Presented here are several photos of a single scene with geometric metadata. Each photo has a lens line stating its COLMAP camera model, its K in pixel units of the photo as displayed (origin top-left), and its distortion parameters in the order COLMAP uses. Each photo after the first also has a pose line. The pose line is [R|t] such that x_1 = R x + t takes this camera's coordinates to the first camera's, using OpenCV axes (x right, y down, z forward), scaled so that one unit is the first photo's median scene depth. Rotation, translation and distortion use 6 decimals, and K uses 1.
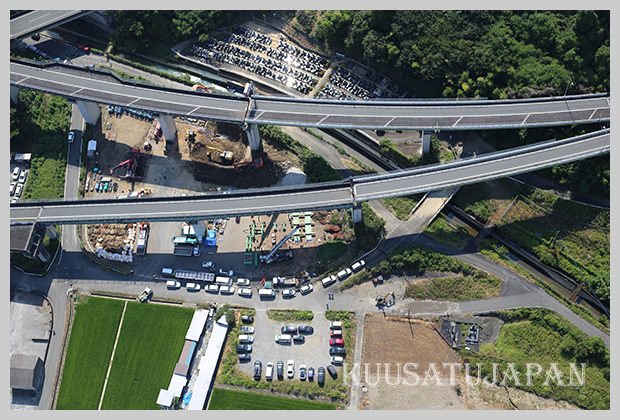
lens RADIAL K [[870.2, 0, 313.3], [0, 870.2, 207.0], [0, 0, 1]] dist [-0.086866, -0.088486]
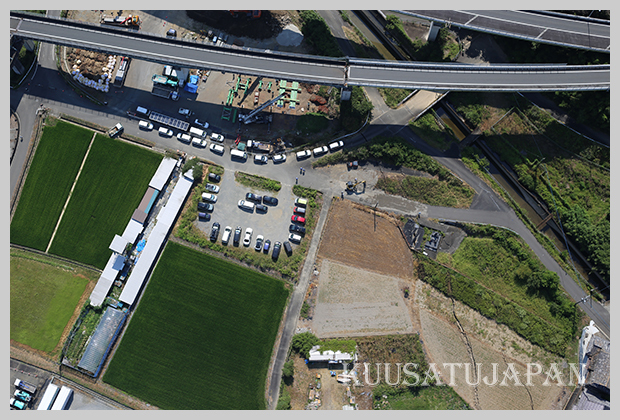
lens RADIAL K [[870.2, 0, 313.3], [0, 870.2, 207.0], [0, 0, 1]] dist [-0.086866, -0.088486]
pose [[0.979367, 0.195914, 0.049569, -0.008340], [-0.202048, 0.944352, 0.259568, -0.116154], [0.004043, -0.264228, 0.964452, 0.043057]]
